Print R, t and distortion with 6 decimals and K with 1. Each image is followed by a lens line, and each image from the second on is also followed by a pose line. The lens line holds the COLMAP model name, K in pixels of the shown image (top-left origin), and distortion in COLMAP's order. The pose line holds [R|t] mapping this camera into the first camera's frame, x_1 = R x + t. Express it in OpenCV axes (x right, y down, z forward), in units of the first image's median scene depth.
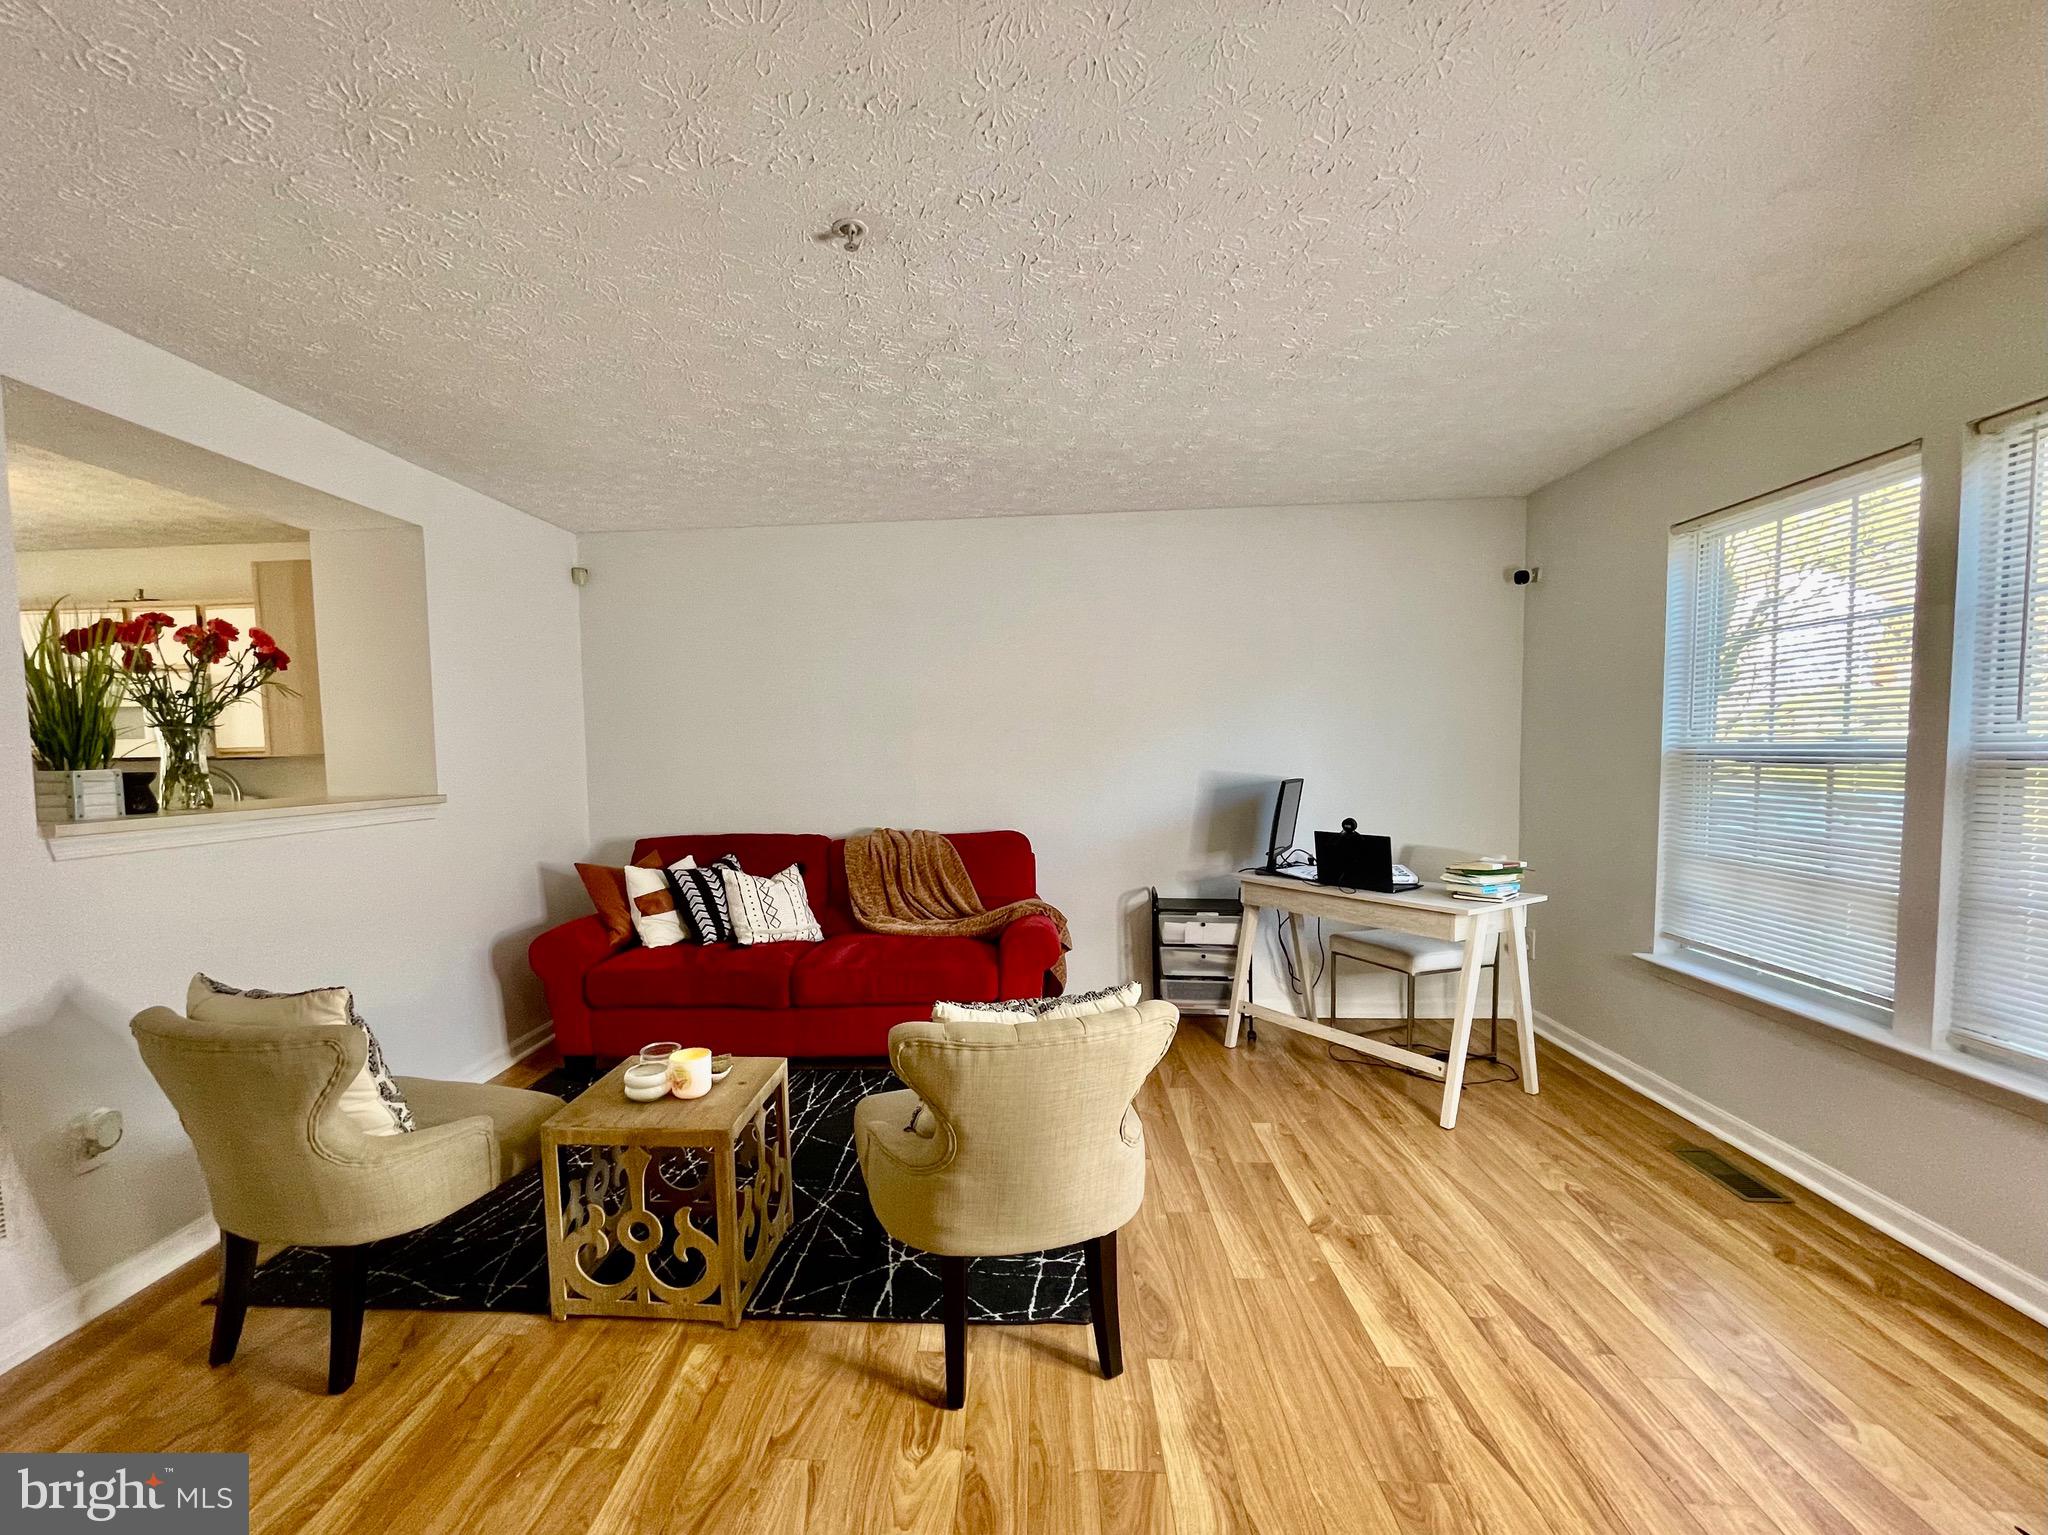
lens RADIAL K [[879.9, 0, 1017.2], [0, 879.9, 814.1], [0, 0, 1]] dist [-0.007528, 0.006044]
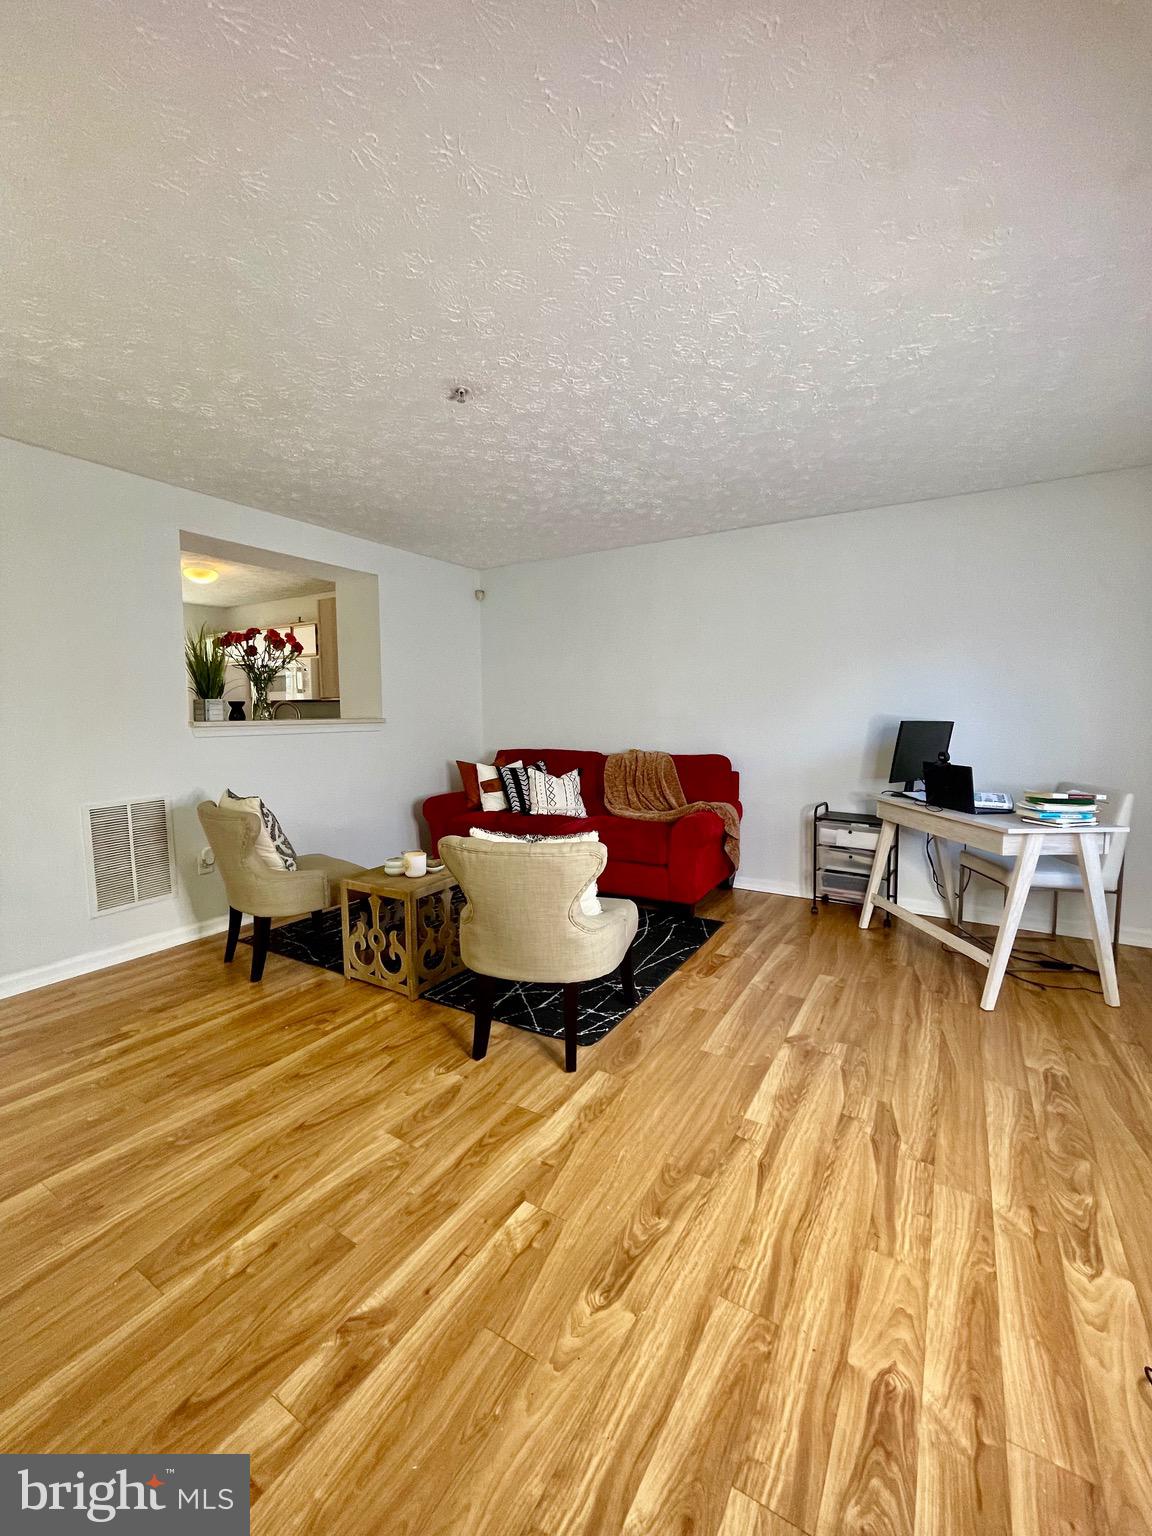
lens RADIAL K [[634.6, 0, 576.5], [0, 634.6, 762.8], [0, 0, 1]] dist [0.002585, -0.000009]
pose [[0.891543, 0.049550, -0.450217, 0.455185], [-0.042858, 0.998767, 0.025054, 0.029575], [0.450903, -0.003041, 0.892568, -0.030252]]
